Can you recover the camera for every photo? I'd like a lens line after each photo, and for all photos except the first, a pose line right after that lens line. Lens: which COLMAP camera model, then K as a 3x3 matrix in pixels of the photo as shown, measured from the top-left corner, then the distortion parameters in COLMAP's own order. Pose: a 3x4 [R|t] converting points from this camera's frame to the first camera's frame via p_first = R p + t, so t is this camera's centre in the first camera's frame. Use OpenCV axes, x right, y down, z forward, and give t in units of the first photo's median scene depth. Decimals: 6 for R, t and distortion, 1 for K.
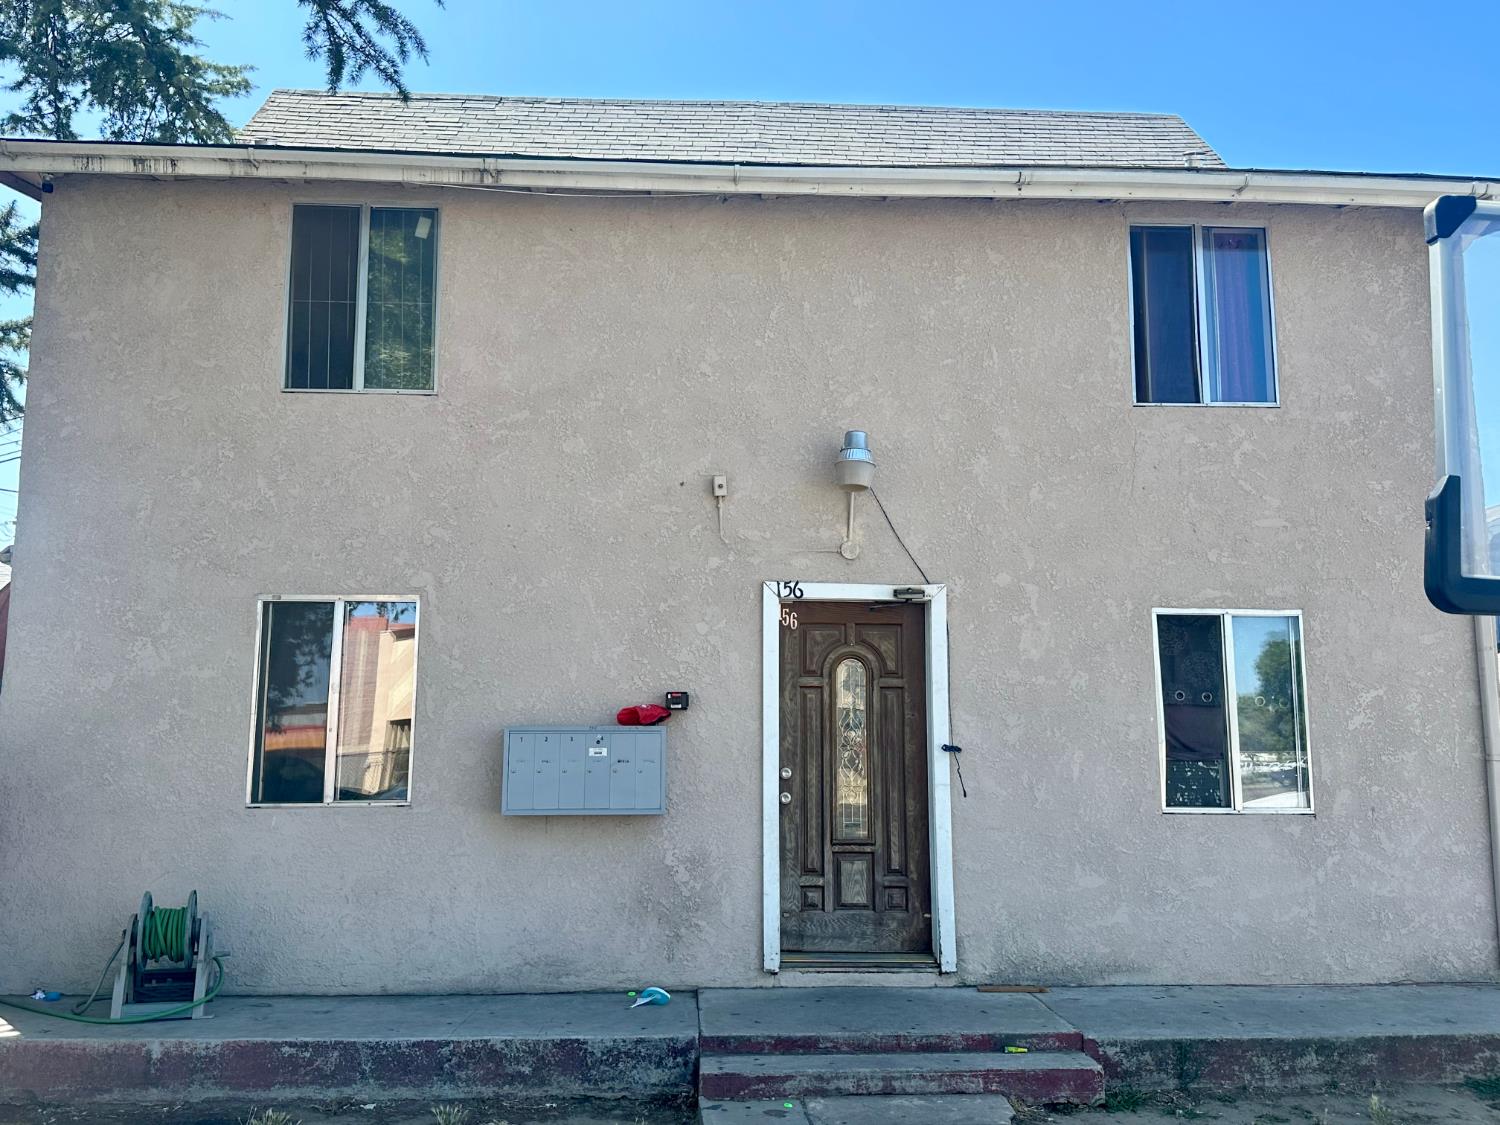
lens RADIAL K [[1286.4, 0, 750.0], [0, 1286.4, 562.5], [0, 0, 1]] dist [0.161081, -0.349130]
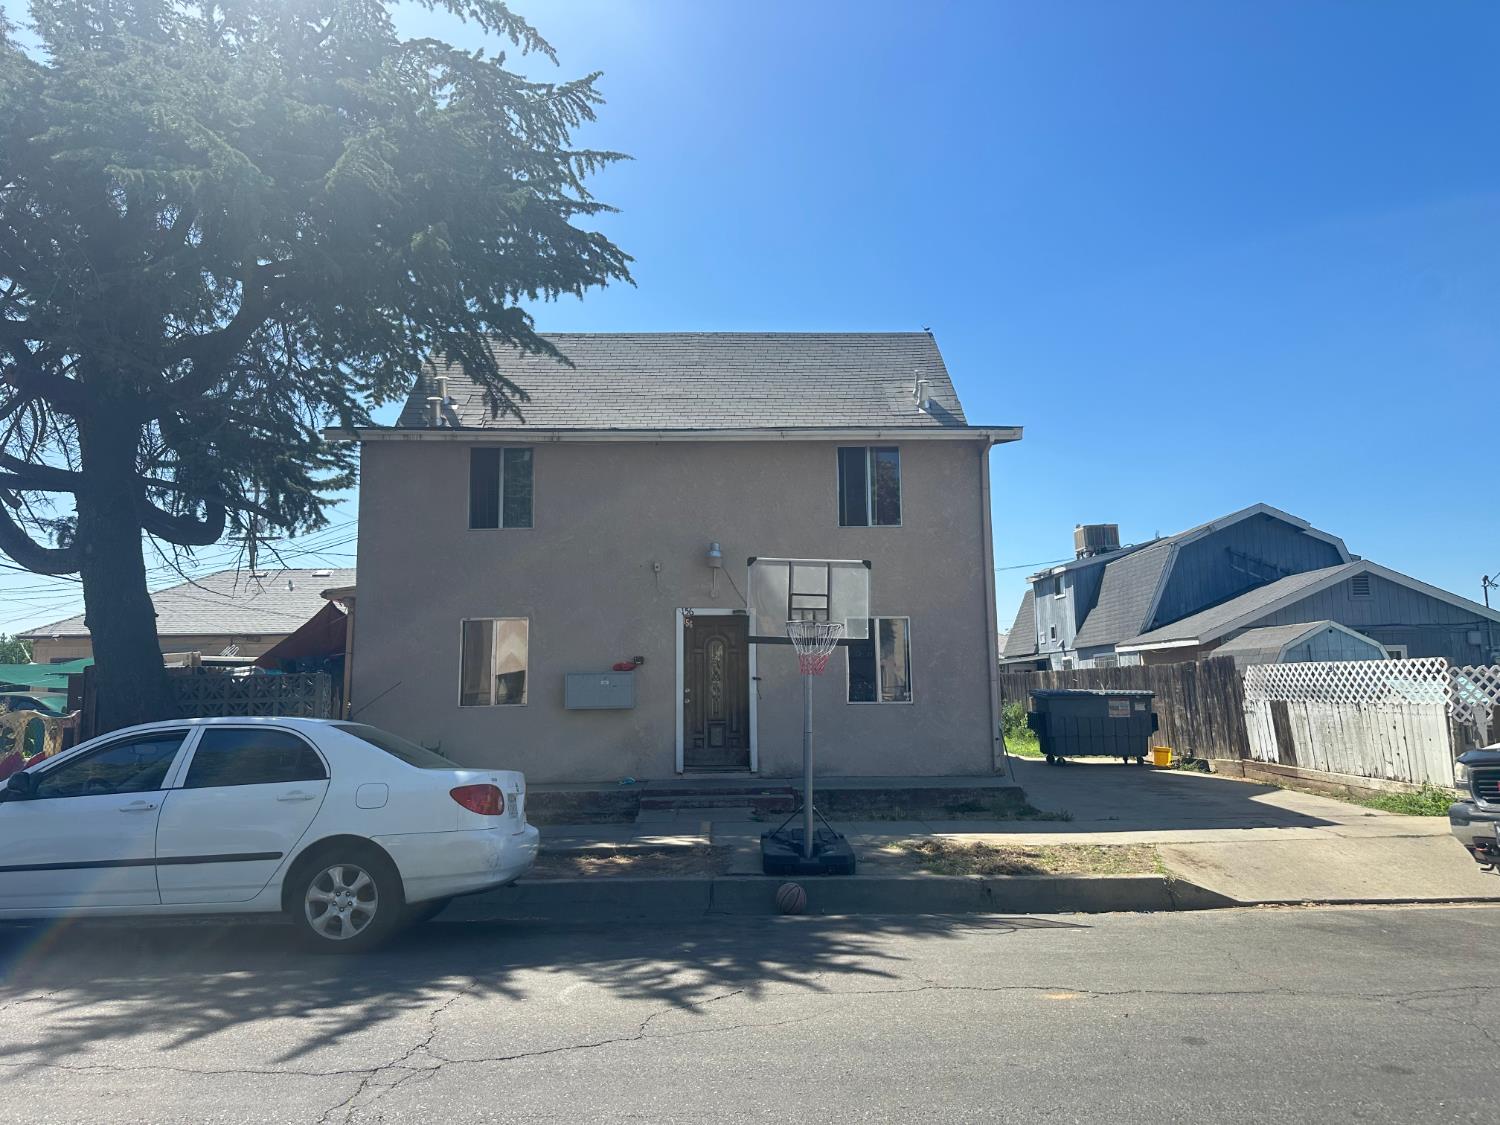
lens RADIAL K [[1037.3, 0, 755.8], [0, 1037.3, 553.7], [0, 0, 1]] dist [0.079353, -0.000979]
pose [[0.999701, -0.017451, -0.017125, 0.187937], [0.017615, 0.999800, 0.009482, -0.098453], [0.016956, -0.009781, 0.999808, -0.862538]]
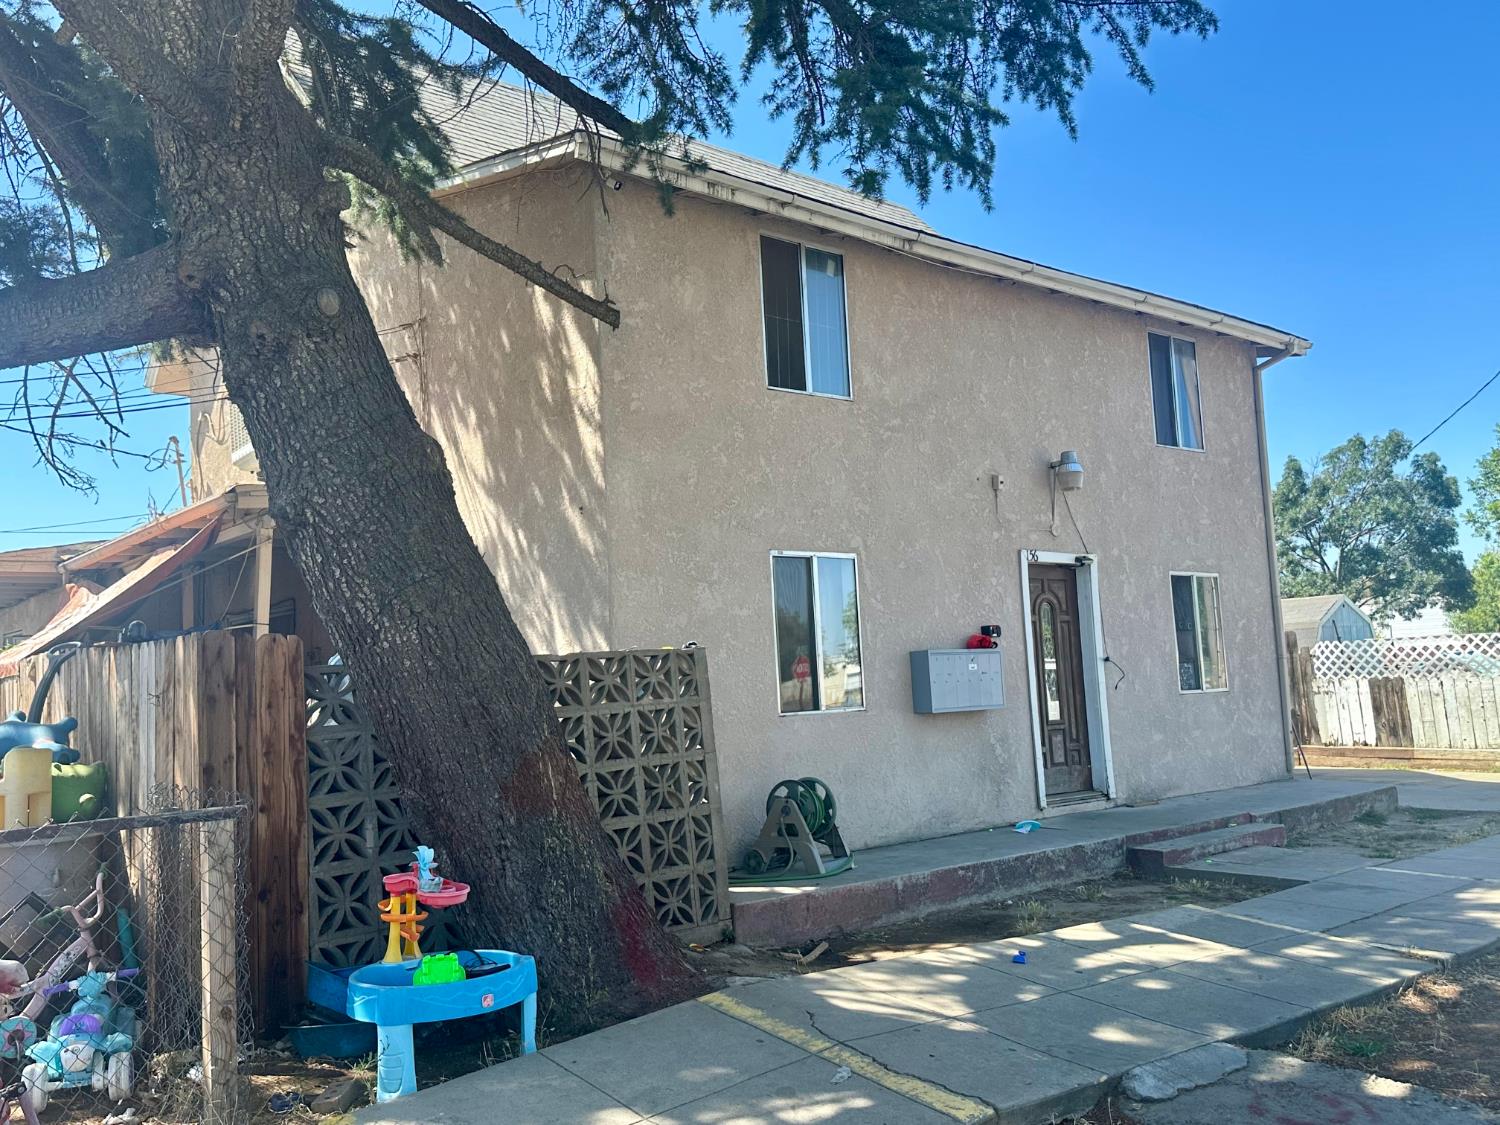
lens RADIAL K [[1286.4, 0, 750.0], [0, 1286.4, 562.5], [0, 0, 1]] dist [0.161081, -0.349130]
pose [[0.791651, 0.018995, 0.610678, -1.134658], [-0.040533, 0.998947, 0.021474, 0.010207], [-0.609627, -0.041752, 0.791588, 0.024116]]
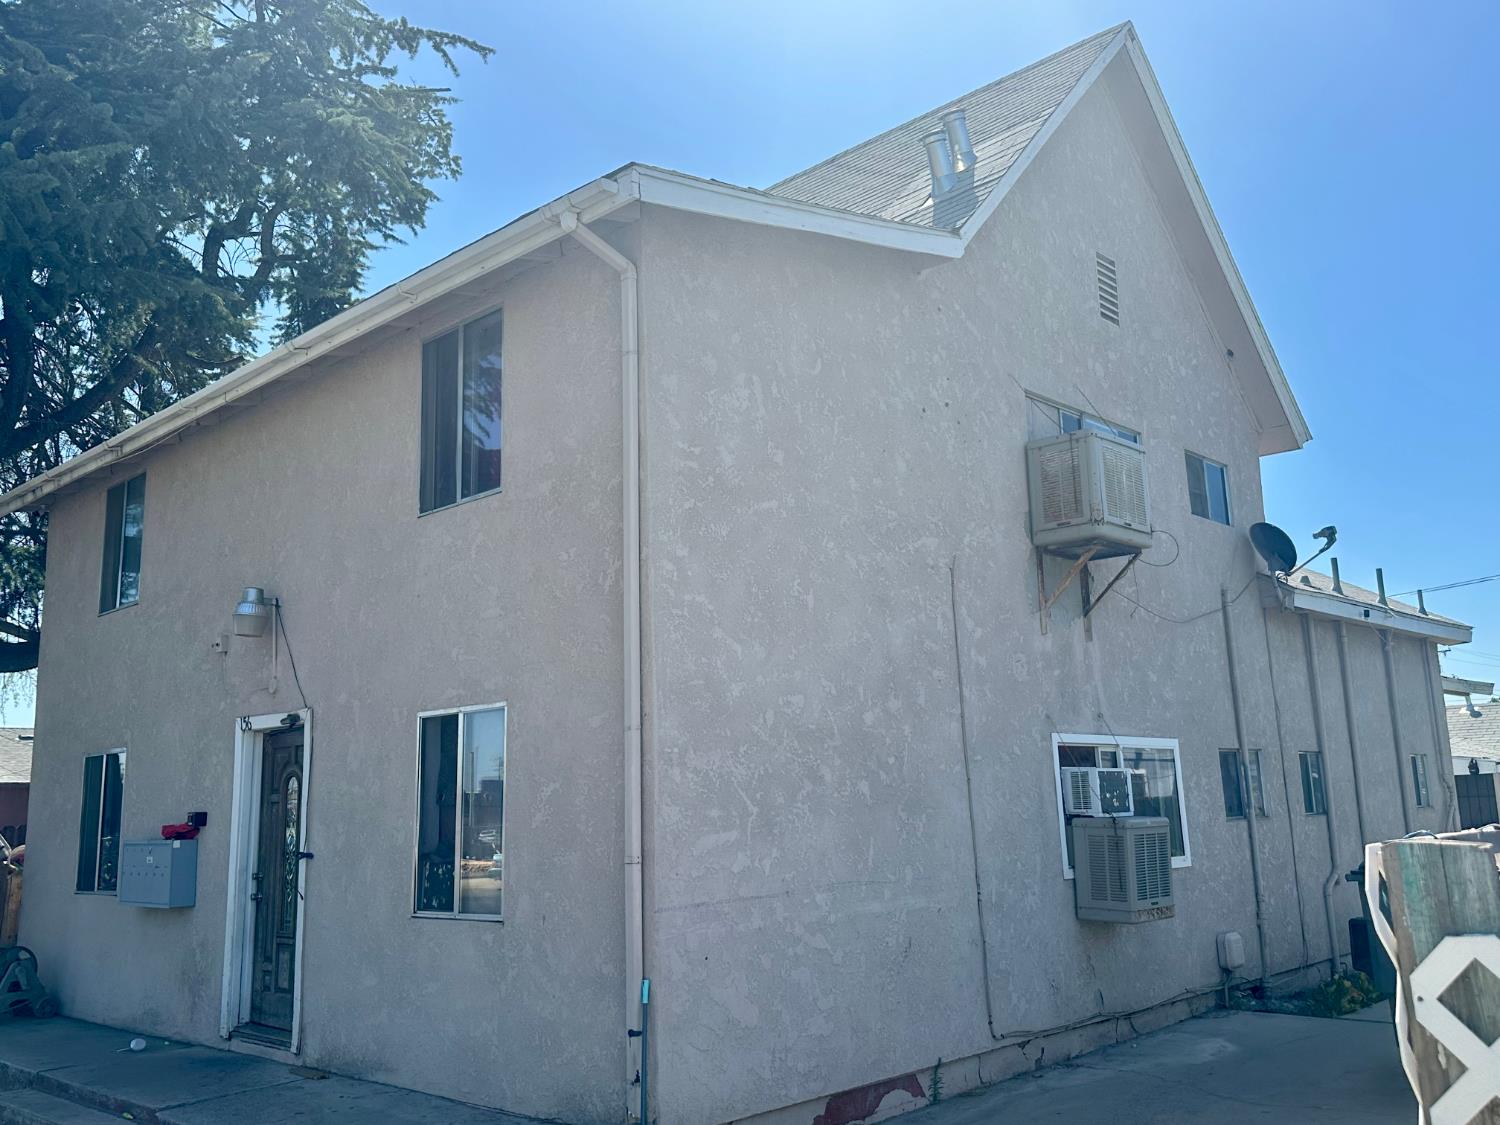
lens RADIAL K [[1286.4, 0, 750.0], [0, 1286.4, 562.5], [0, 0, 1]] dist [0.161081, -0.349130]
pose [[0.688150, -0.159266, -0.707873, 1.260441], [0.134920, 0.986684, -0.090836, 0.047446], [0.712914, -0.032997, 0.700475, 0.482172]]
